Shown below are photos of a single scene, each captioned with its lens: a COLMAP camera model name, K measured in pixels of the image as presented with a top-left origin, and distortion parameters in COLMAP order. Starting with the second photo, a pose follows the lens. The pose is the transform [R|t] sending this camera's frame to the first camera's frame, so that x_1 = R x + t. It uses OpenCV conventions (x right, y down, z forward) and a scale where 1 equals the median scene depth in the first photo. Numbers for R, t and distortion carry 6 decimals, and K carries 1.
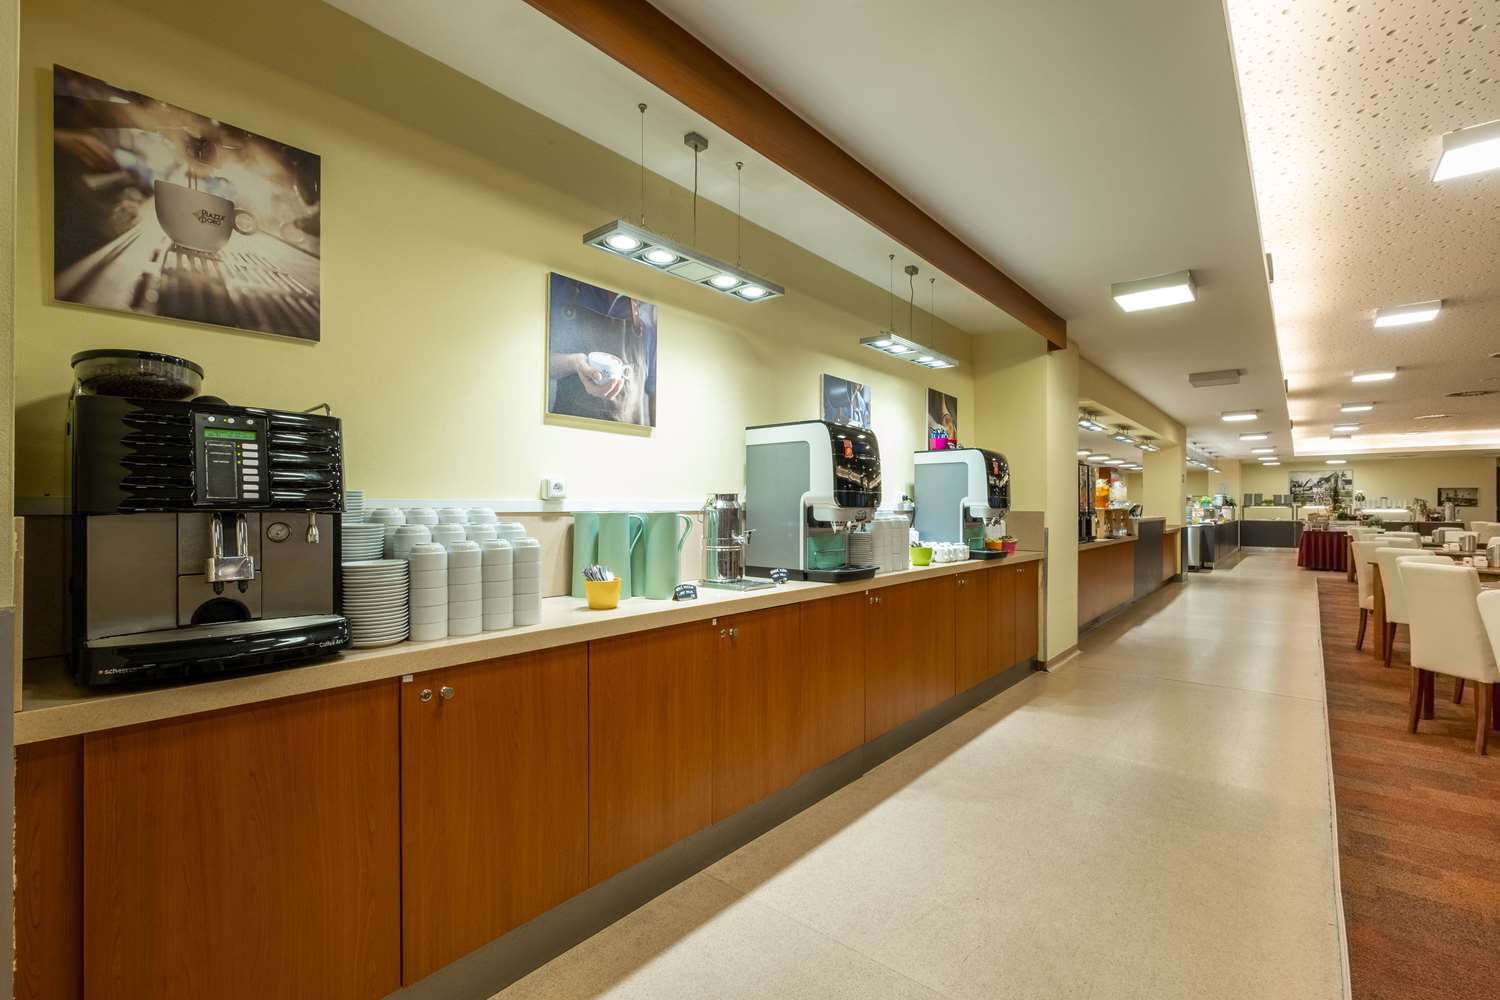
lens RADIAL K [[664.0, 0, 737.7], [0, 664.0, 504.1], [0, 0, 1]] dist [-0.002056, -0.000099]
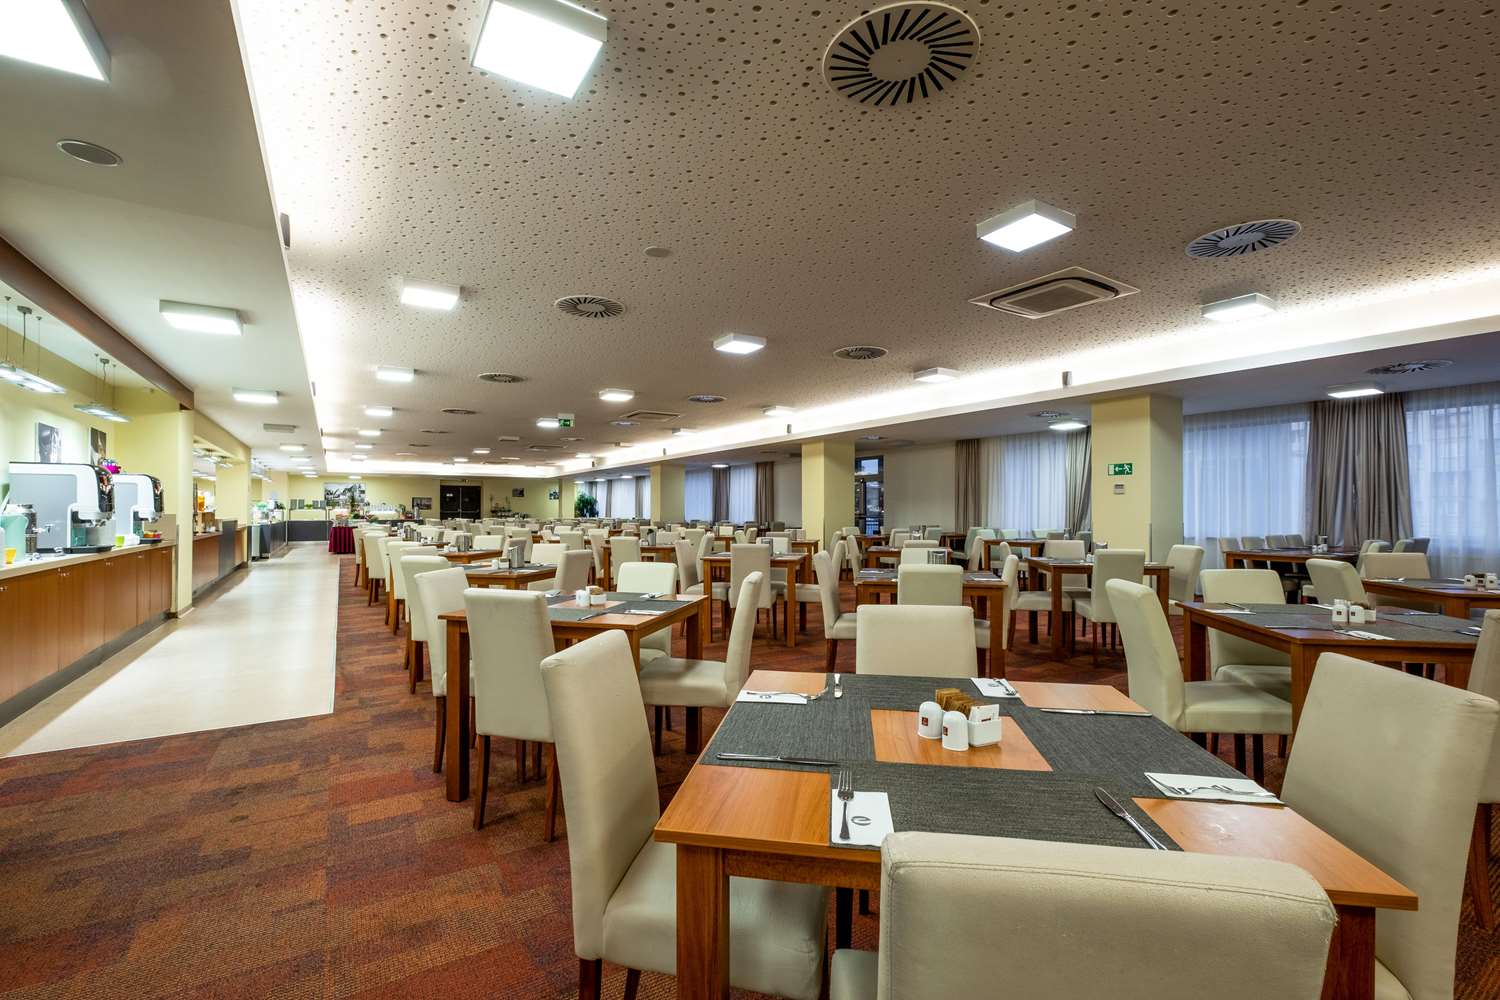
lens RADIAL K [[664.0, 0, 738.8], [0, 664.0, 502.5], [0, 0, 1]] dist [-0.002056, -0.000099]
pose [[0.313550, 0.008663, 0.949532, -0.282435], [-0.002671, 0.999962, -0.008241, -0.003006], [-0.949568, 0.000048, 0.313562, -0.343932]]
